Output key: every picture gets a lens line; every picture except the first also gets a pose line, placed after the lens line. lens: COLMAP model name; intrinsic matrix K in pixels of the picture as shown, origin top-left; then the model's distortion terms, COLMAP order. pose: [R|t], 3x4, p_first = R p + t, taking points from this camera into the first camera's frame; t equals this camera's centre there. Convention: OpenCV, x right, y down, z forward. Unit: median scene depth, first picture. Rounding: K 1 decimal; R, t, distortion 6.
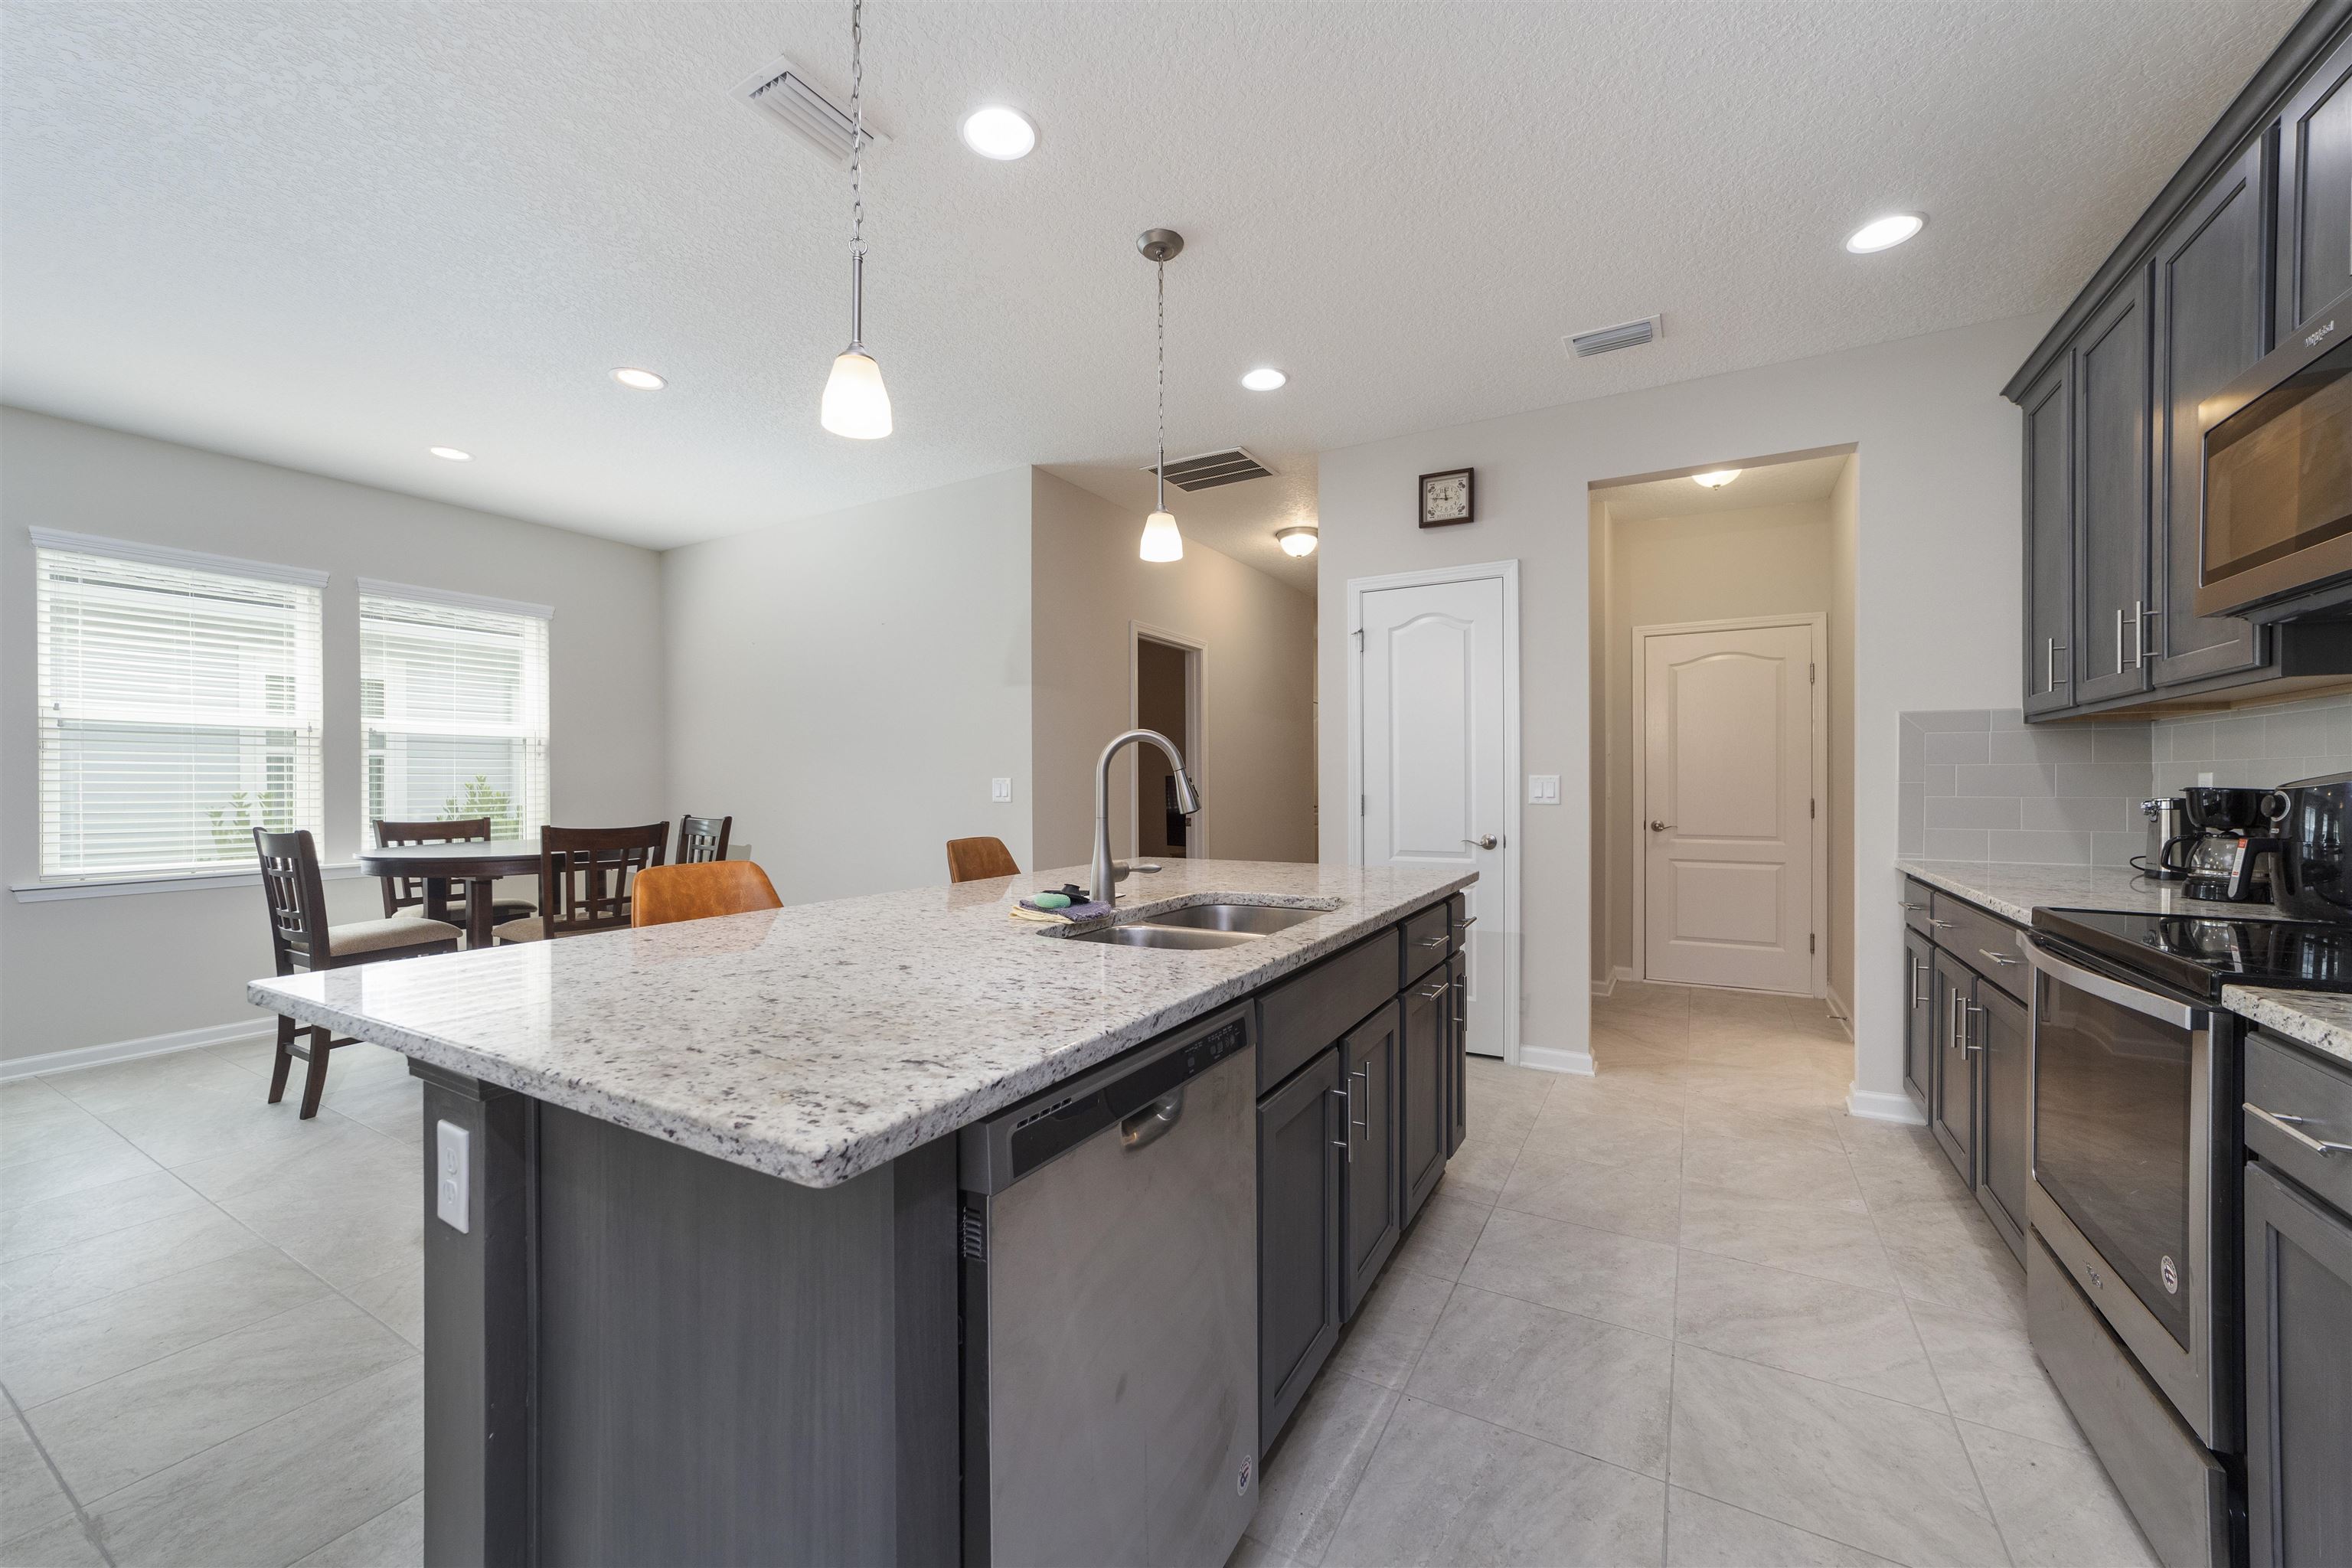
lens RADIAL K [[912.2, 0, 1167.6], [0, 912.2, 787.9], [0, 0, 1]] dist [-0.016118, 0.008155]
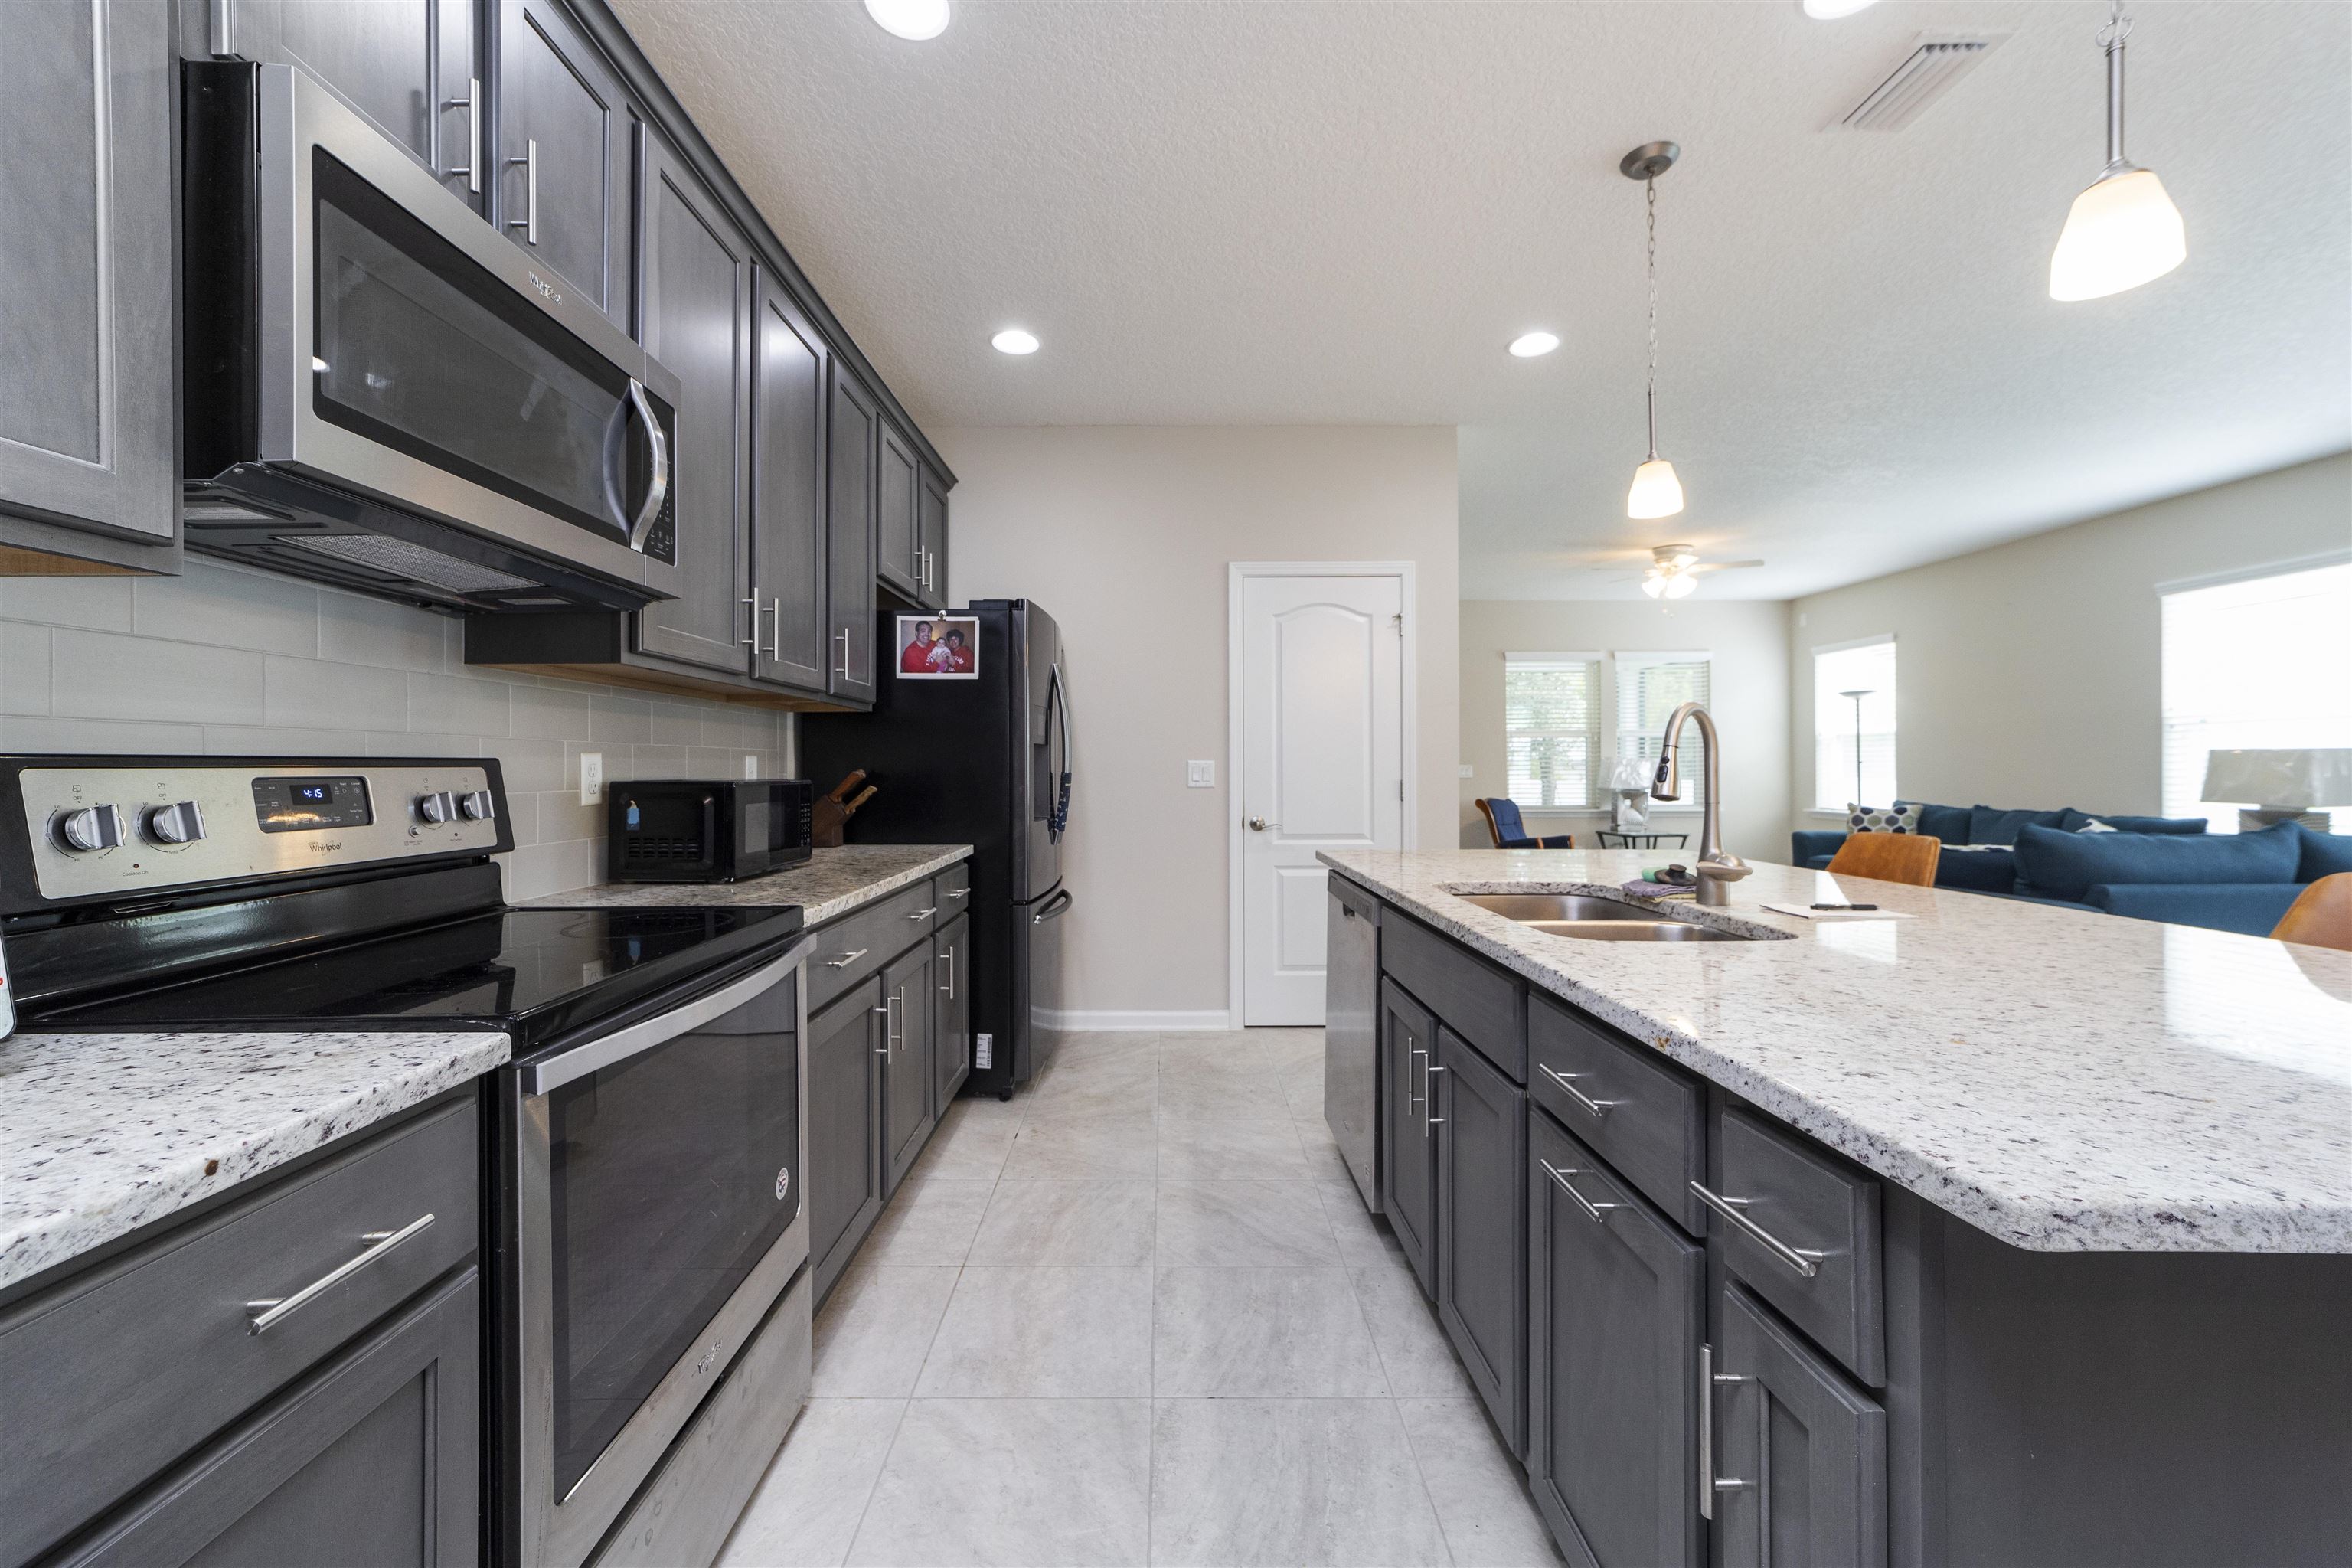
lens RADIAL K [[912.2, 0, 1164.8], [0, 912.2, 766.2], [0, 0, 1]] dist [-0.016118, 0.008155]
pose [[-0.862643, 0.004075, -0.505797, 0.675380], [0.002897, 0.999991, 0.003116, -0.004963], [0.505805, 0.001222, -0.862647, 1.208880]]
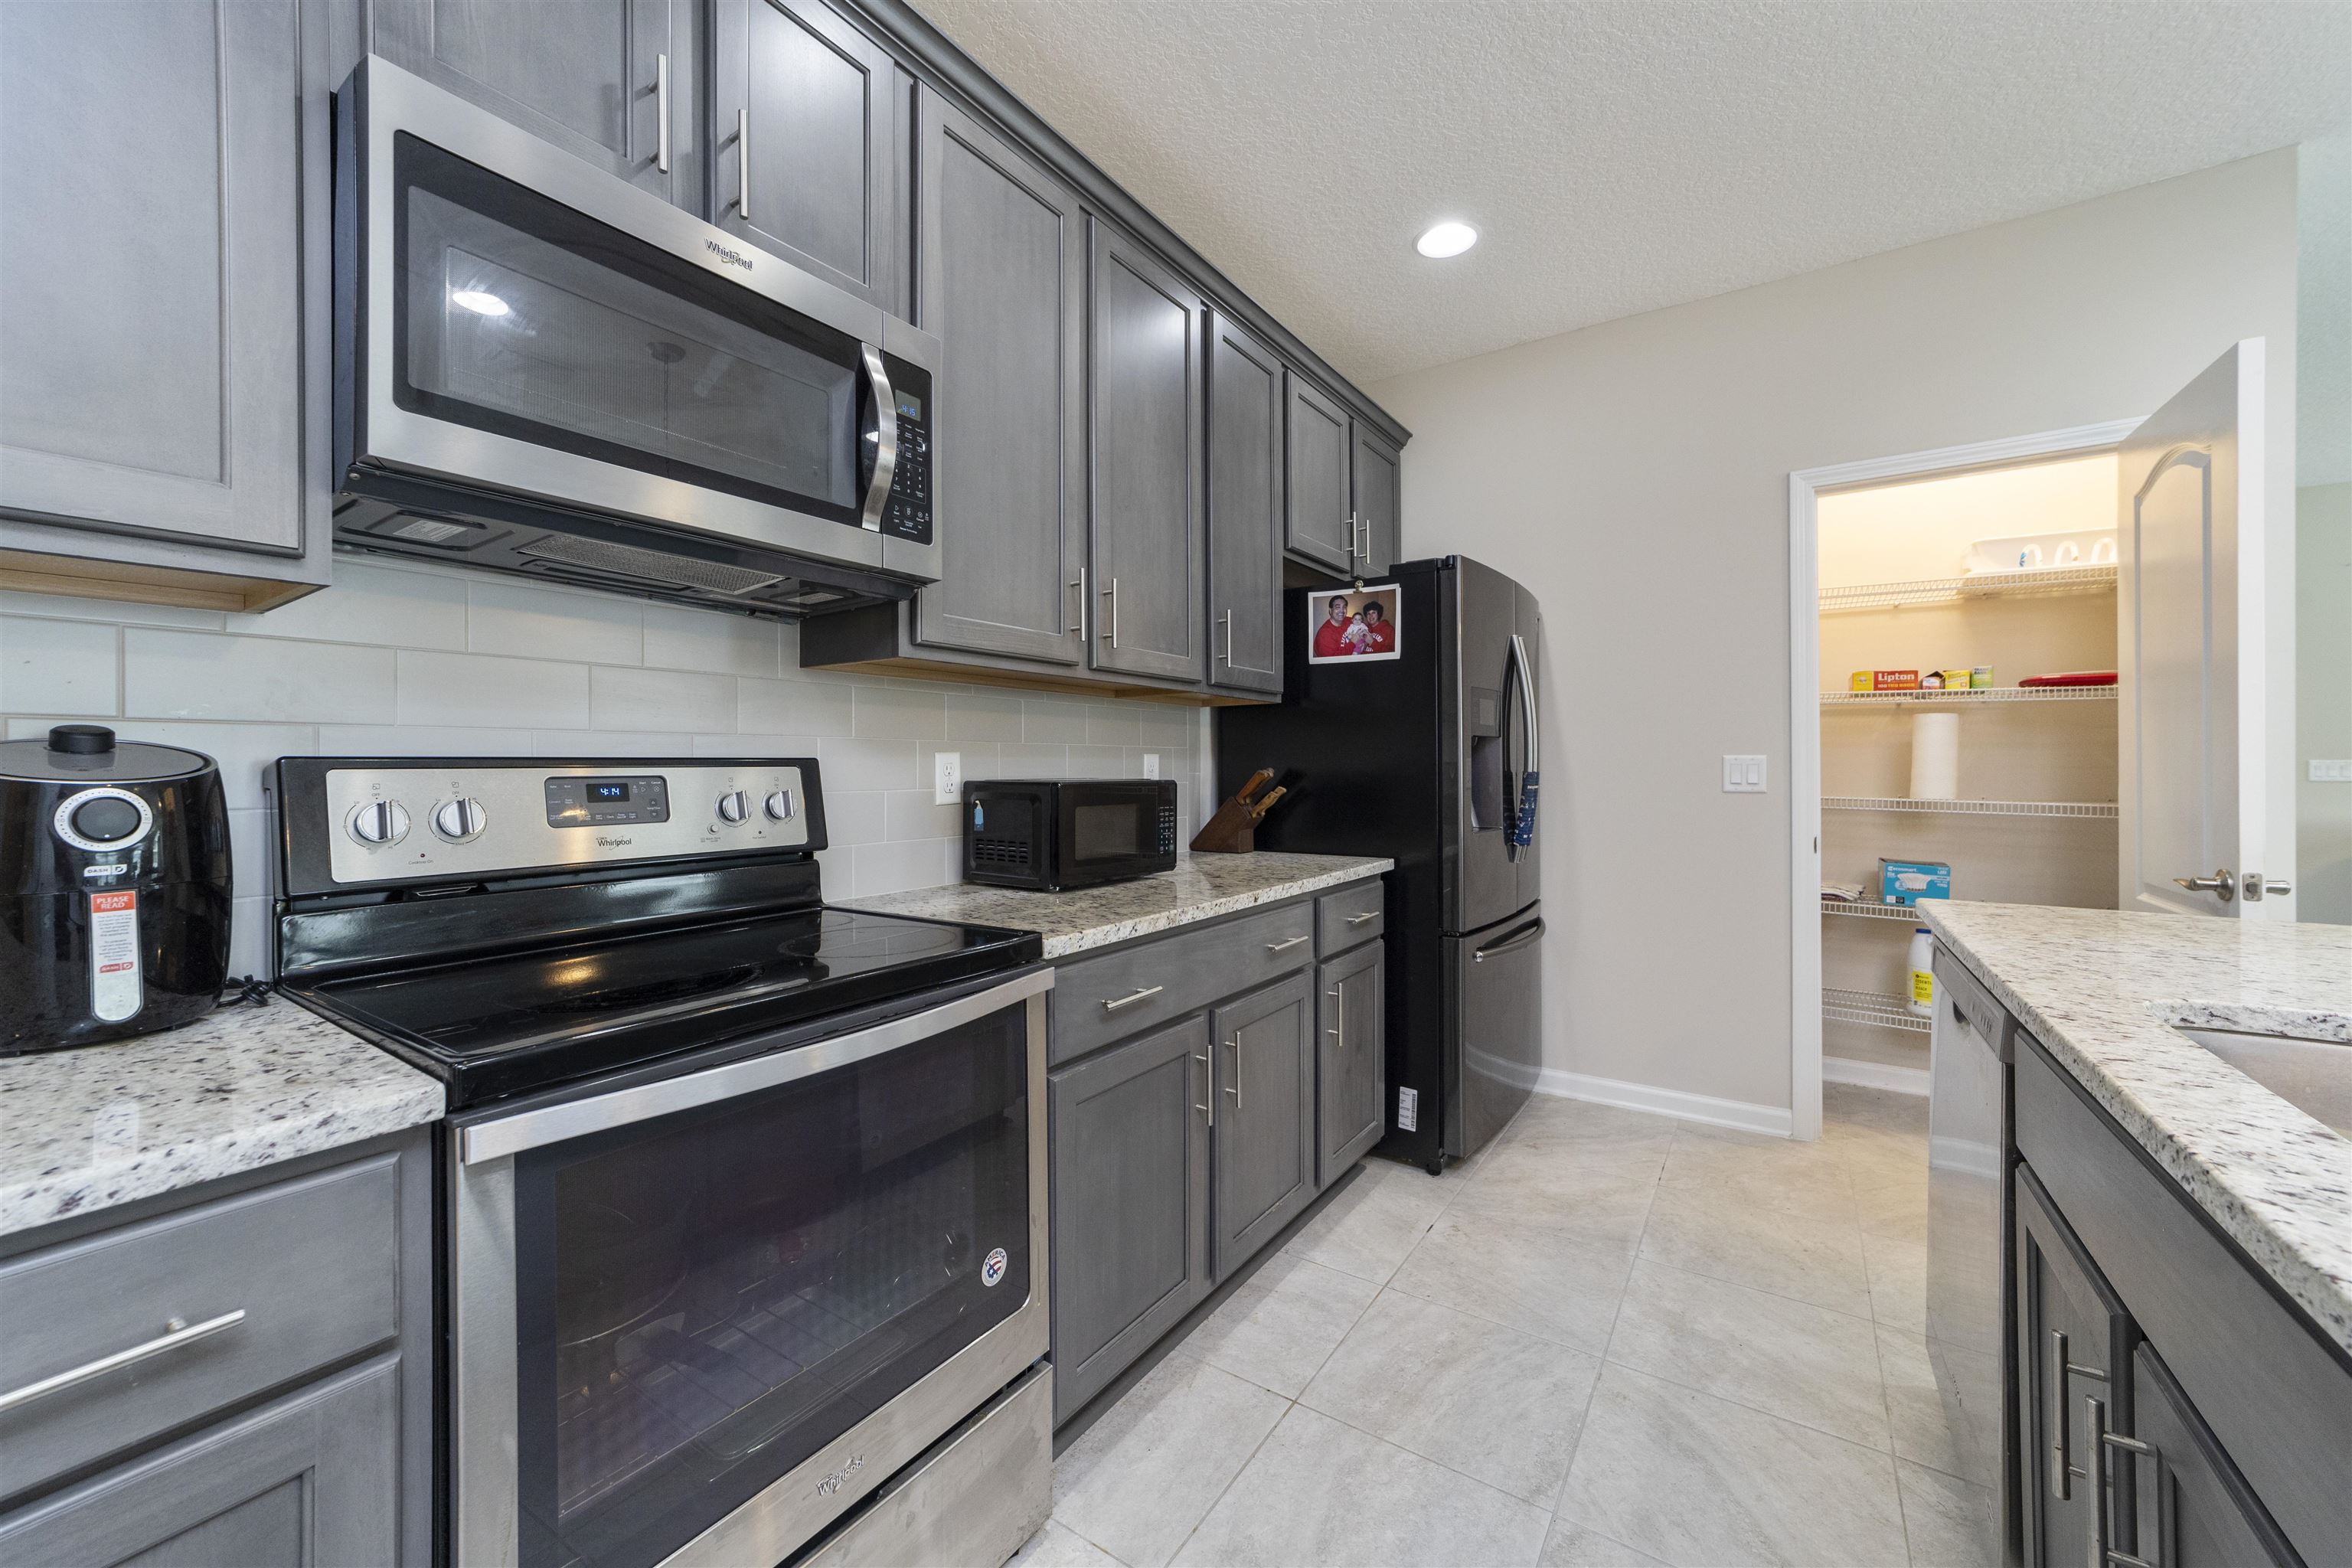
lens RADIAL K [[912.2, 0, 1165.4], [0, 912.2, 765.7], [0, 0, 1]] dist [-0.016118, 0.008155]
pose [[-0.997526, 0.006761, 0.069977, 0.450569], [0.006921, 0.999974, 0.002044, -0.003826], [-0.069962, 0.002523, -0.997546, 1.047033]]
